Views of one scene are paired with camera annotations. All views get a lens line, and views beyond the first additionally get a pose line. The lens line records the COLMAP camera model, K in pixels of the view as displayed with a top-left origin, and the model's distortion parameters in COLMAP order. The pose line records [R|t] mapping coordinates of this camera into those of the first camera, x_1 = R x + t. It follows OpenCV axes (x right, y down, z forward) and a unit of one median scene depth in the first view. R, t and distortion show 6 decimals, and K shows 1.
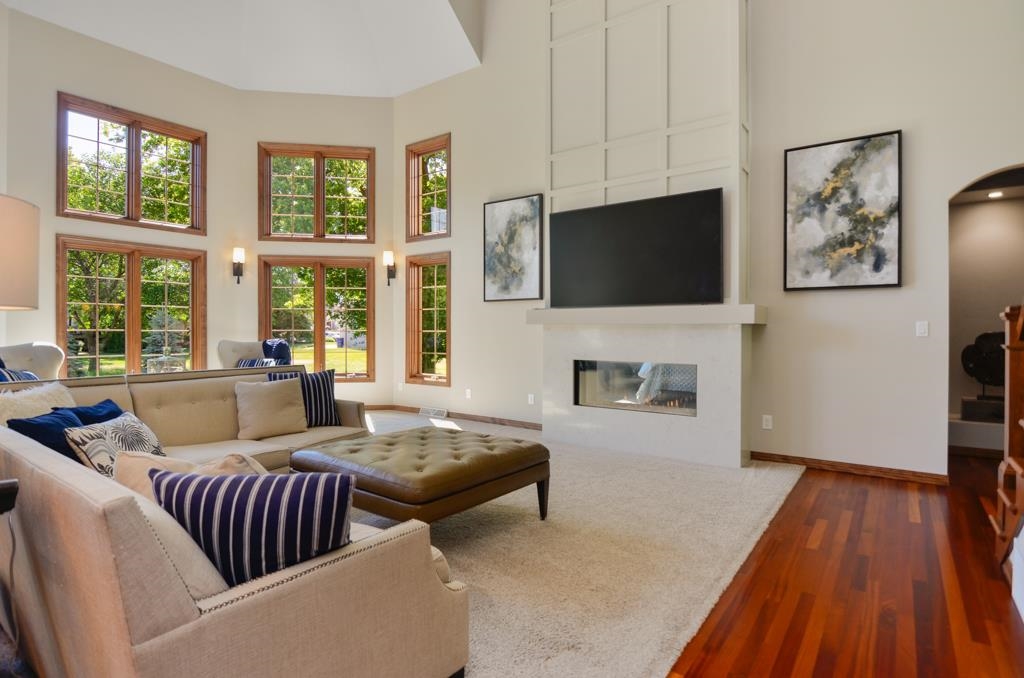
lens RADIAL K [[539.3, 0, 510.1], [0, 539.3, 319.1], [0, 0, 1]] dist [0.000941, -0.015131]
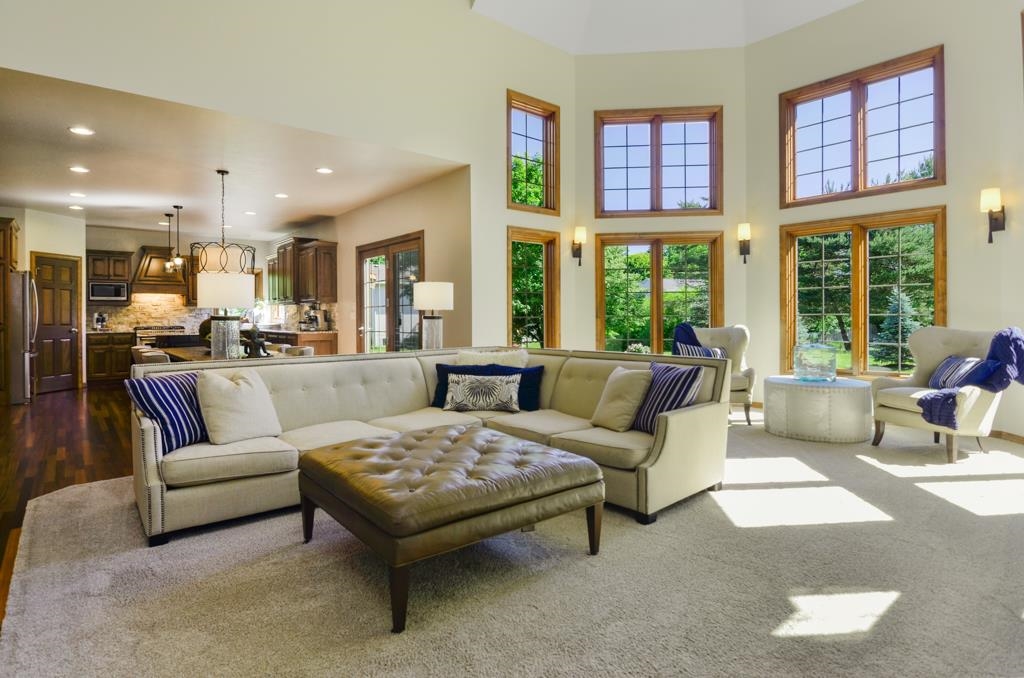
lens RADIAL K [[539.3, 0, 510.1], [0, 539.3, 319.1], [0, 0, 1]] dist [0.000941, -0.015131]
pose [[-0.235680, 0.002726, -0.971827, 0.433453], [0.026355, 0.999646, -0.003588, 0.023823], [0.971473, -0.026458, -0.235669, 0.902951]]
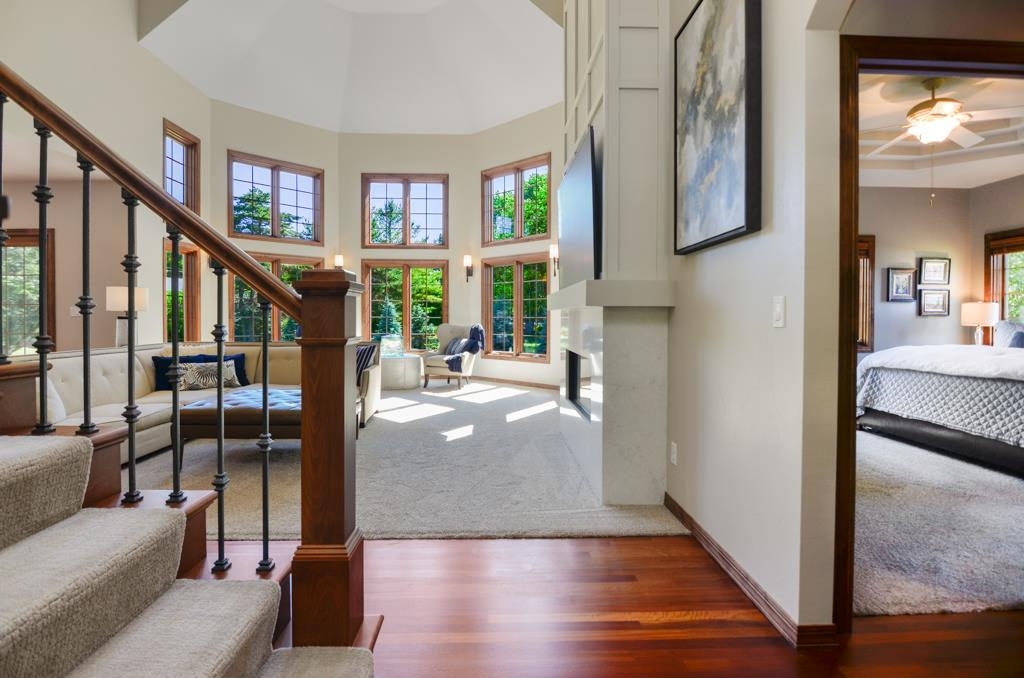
lens RADIAL K [[515.1, 0, 510.1], [0, 515.1, 324.7], [0, 0, 1]] dist [0.000342, -0.018295]
pose [[0.620338, 0.009488, -0.784277, 0.881505], [0.017715, 0.999502, 0.026104, 0.013257], [0.784134, -0.030087, 0.619861, 0.452503]]
